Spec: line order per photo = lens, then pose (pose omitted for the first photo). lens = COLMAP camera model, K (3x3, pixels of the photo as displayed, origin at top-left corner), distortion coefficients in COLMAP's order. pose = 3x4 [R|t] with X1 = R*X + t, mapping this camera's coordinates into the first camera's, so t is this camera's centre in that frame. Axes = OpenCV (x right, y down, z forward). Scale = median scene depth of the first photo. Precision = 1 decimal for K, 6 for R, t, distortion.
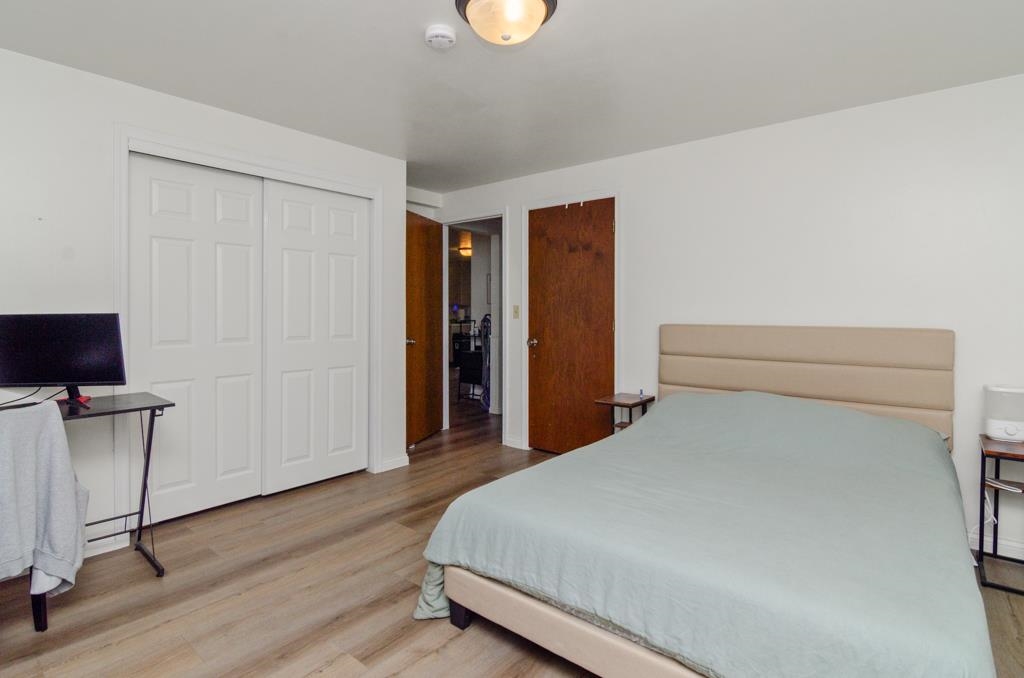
lens RADIAL K [[501.0, 0, 517.0], [0, 501.0, 326.9], [0, 0, 1]] dist [0.004296, -0.007738]
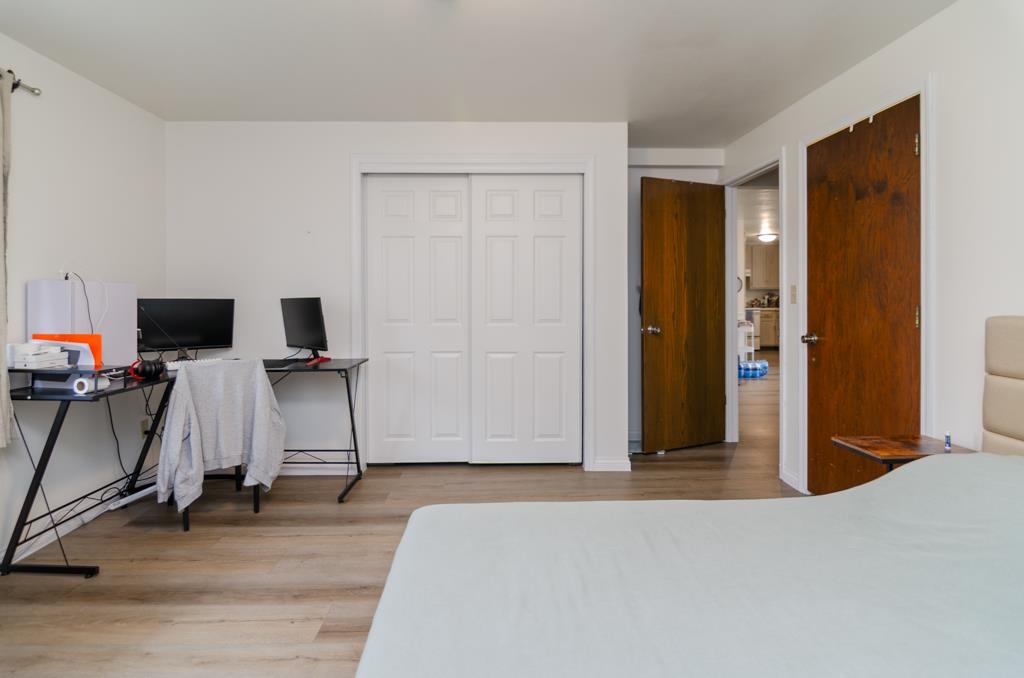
lens RADIAL K [[516.6, 0, 502.0], [0, 516.6, 312.9], [0, 0, 1]] dist [0.001113, -0.006002]
pose [[0.666160, 0.018060, -0.745590, 0.309441], [-0.017452, 0.999811, 0.008624, -0.003848], [0.745604, 0.007267, 0.666349, 0.241698]]
